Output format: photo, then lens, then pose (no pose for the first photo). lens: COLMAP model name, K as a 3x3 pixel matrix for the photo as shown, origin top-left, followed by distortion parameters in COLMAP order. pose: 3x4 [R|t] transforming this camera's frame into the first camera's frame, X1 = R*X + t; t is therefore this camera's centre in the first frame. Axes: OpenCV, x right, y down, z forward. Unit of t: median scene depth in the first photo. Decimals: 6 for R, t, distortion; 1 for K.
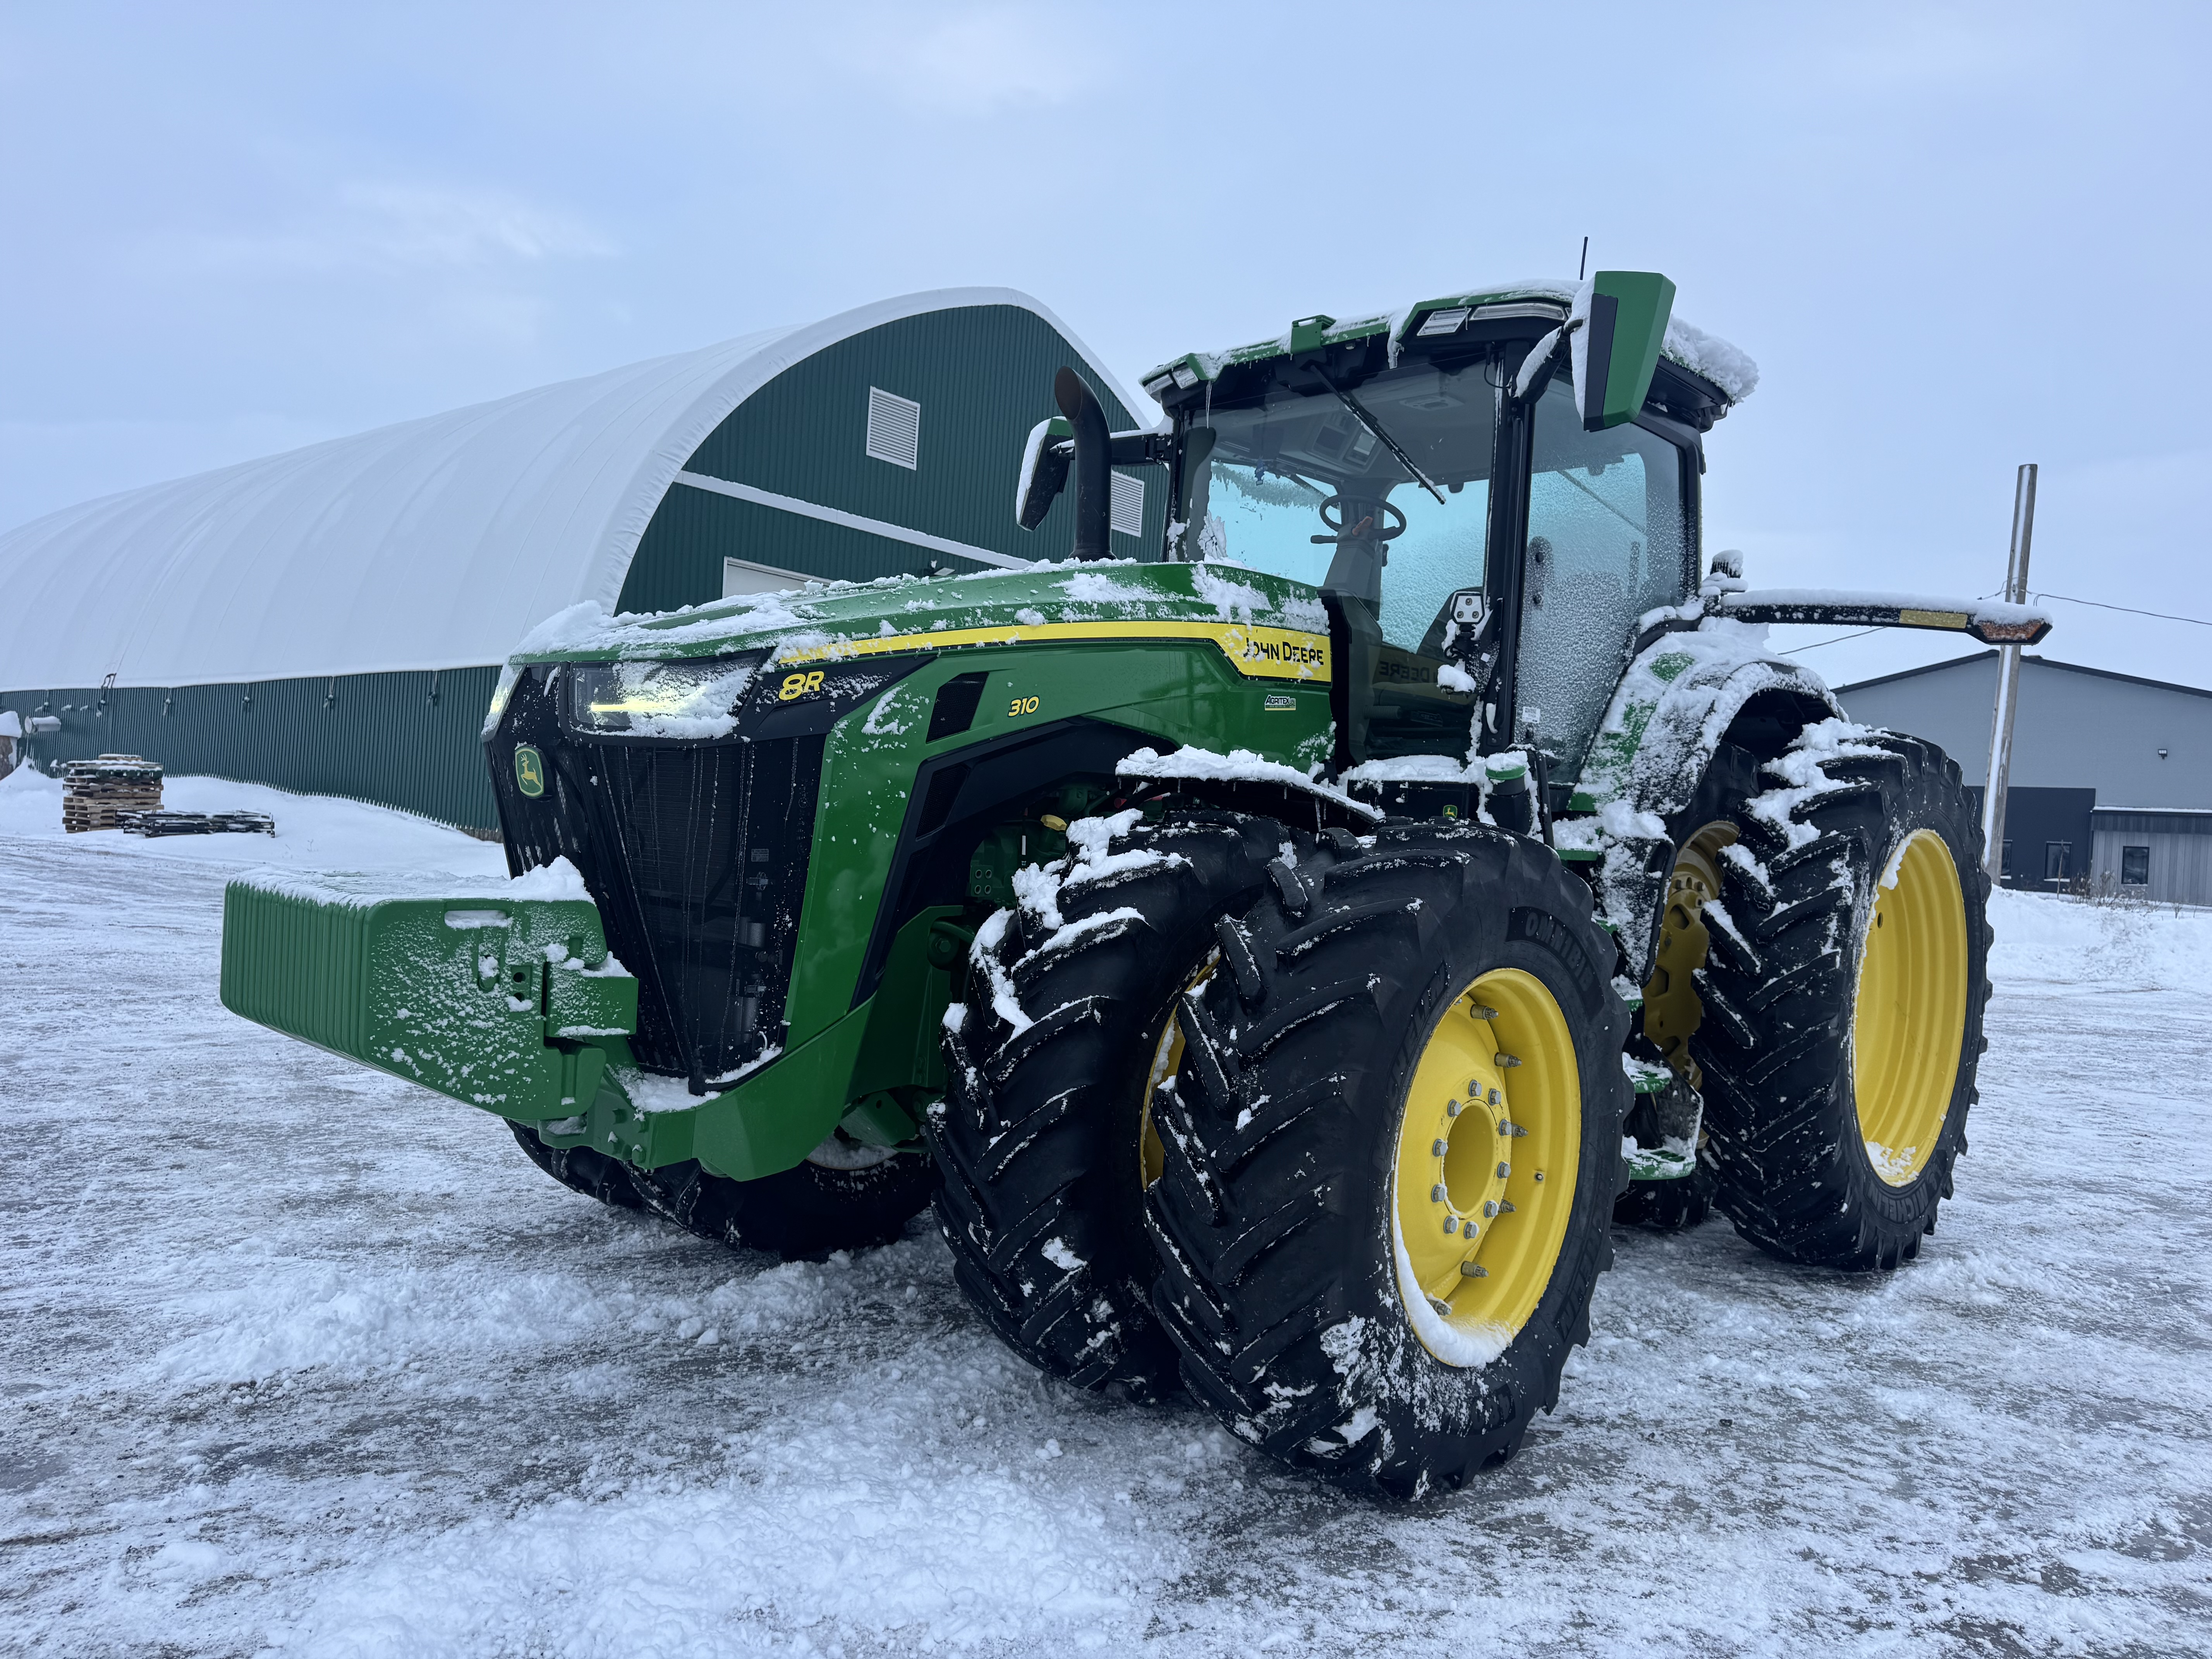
lens RADIAL K [[1546.8, 0, 1106.0], [0, 1546.8, 829.5], [0, 0, 1]] dist [0.006680, -0.005942]
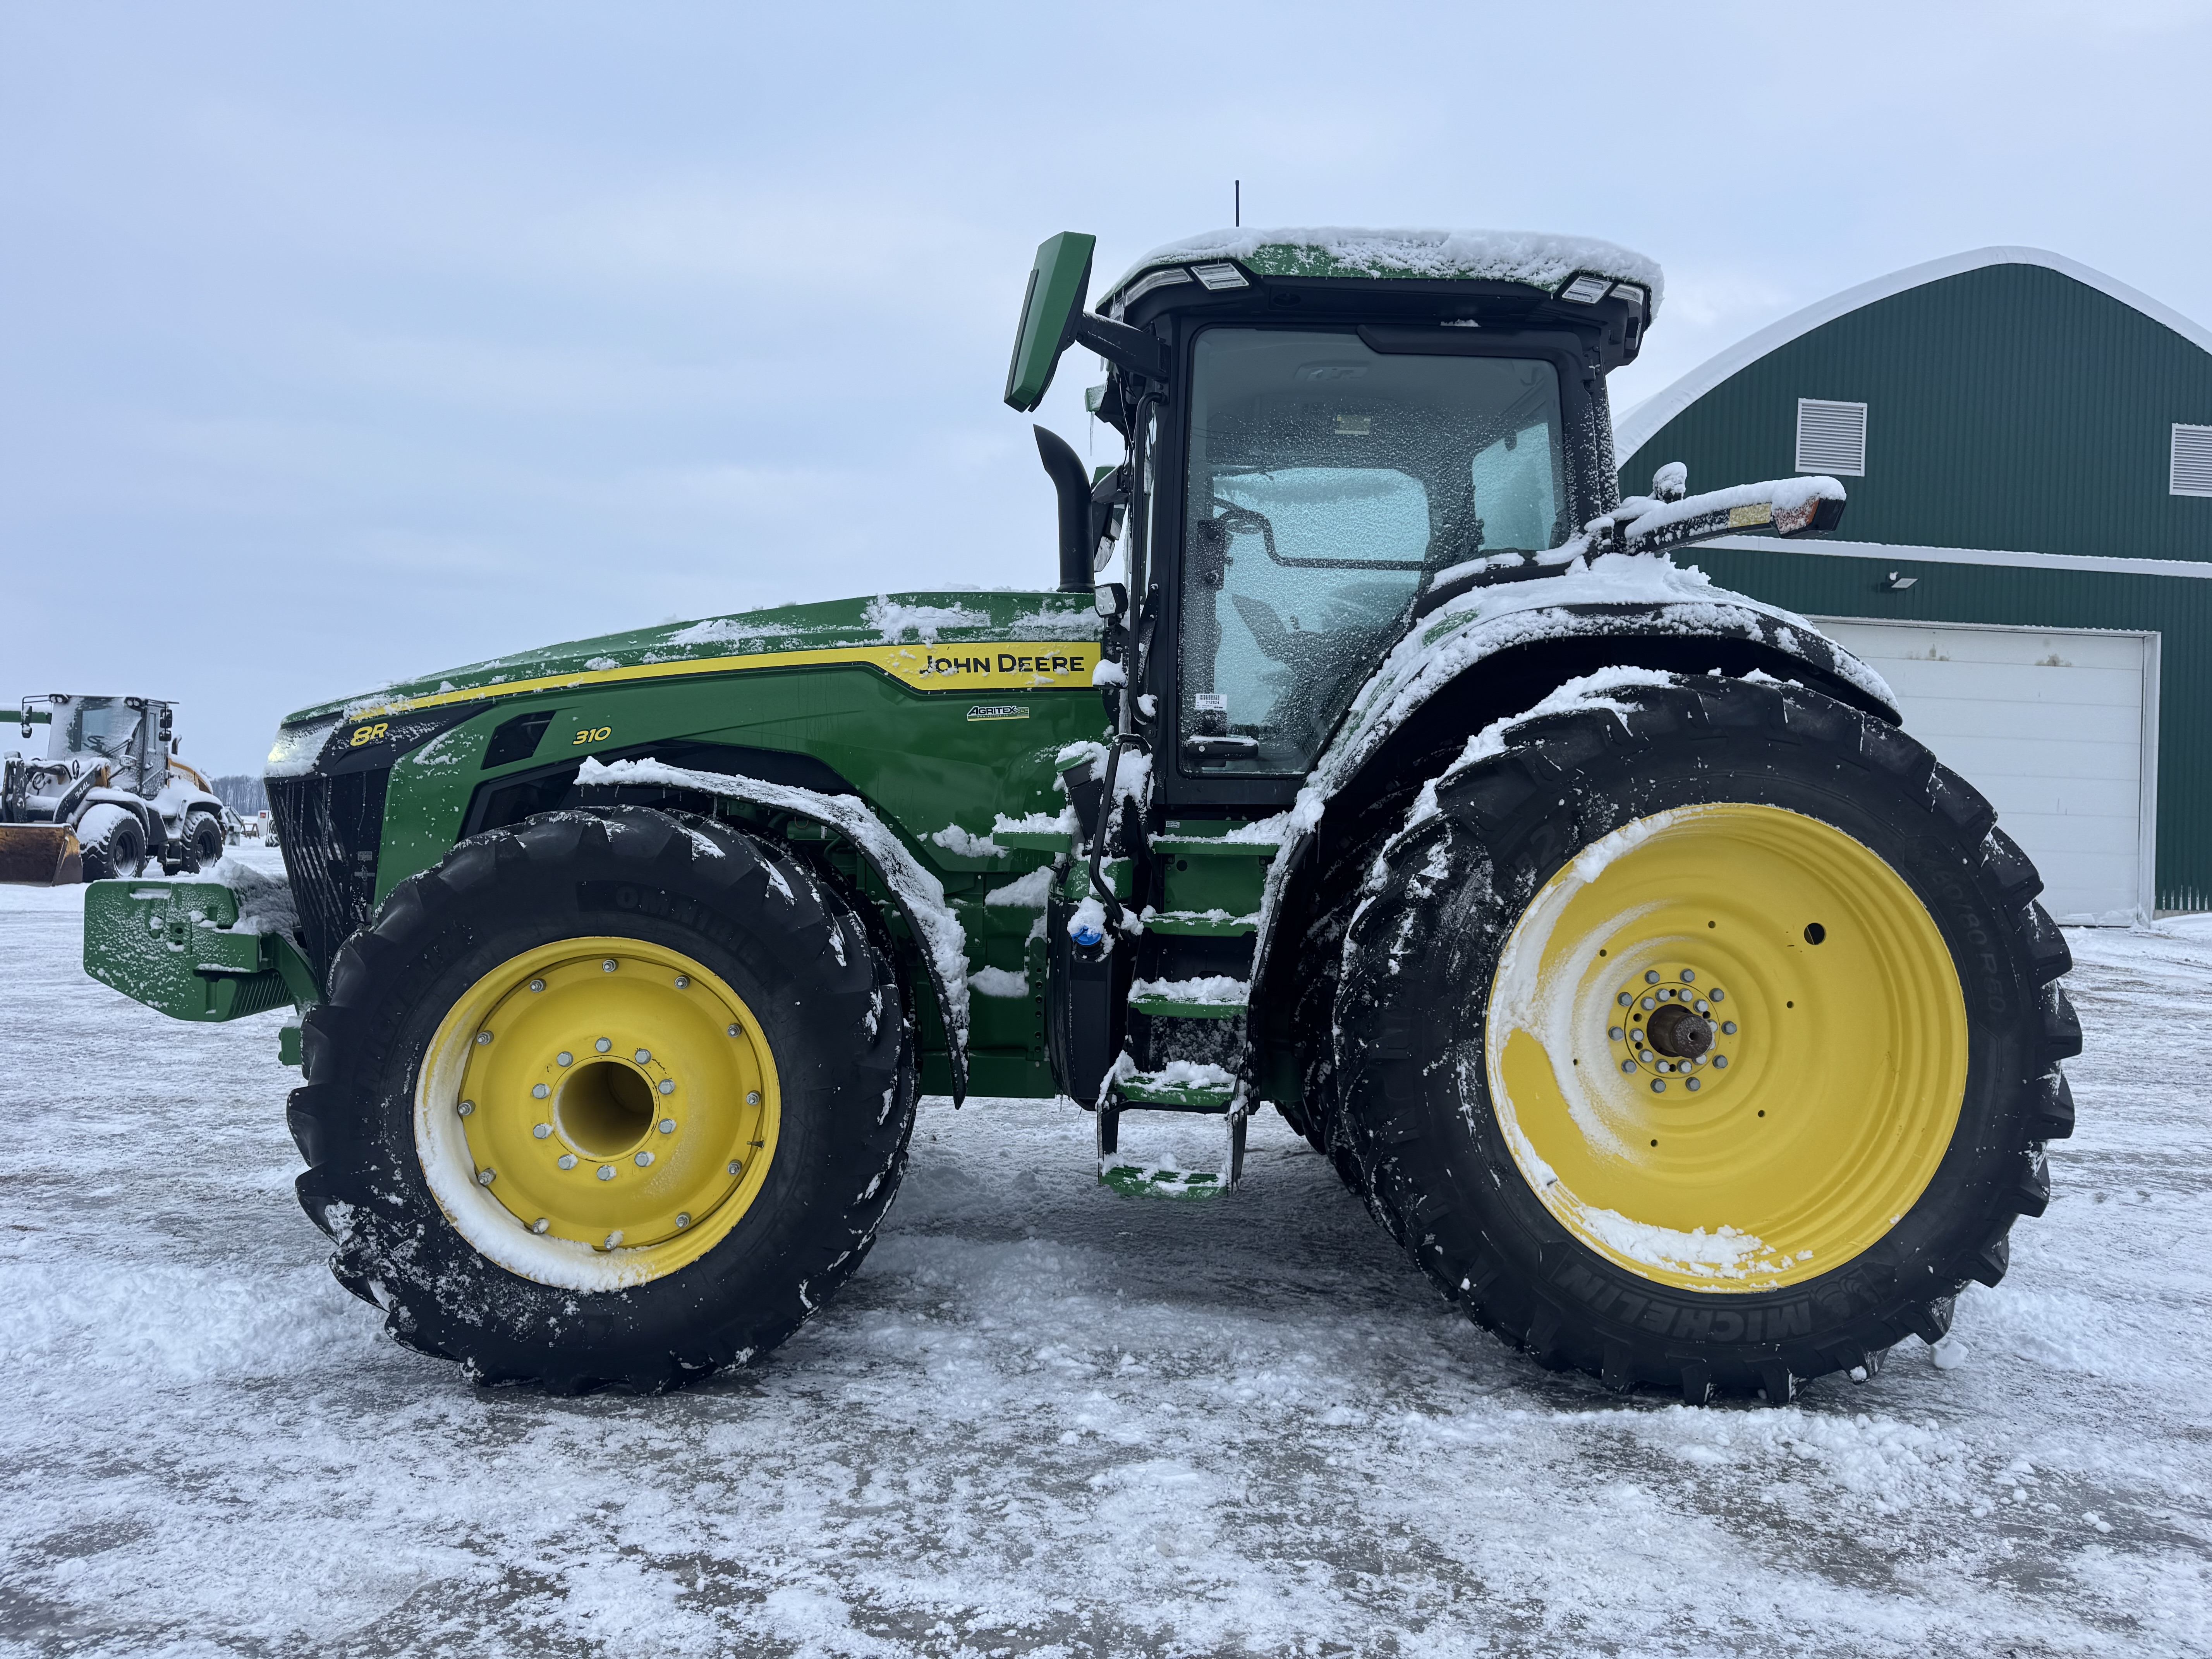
lens RADIAL K [[1516.4, 0, 1107.2], [0, 1516.4, 871.8], [0, 0, 1]] dist [-0.002602, -0.005434]
pose [[0.741552, -0.020875, -0.670570, 1.245023], [0.009020, 0.999736, -0.021147, 0.068596], [0.670834, 0.009633, 0.741545, 0.433625]]
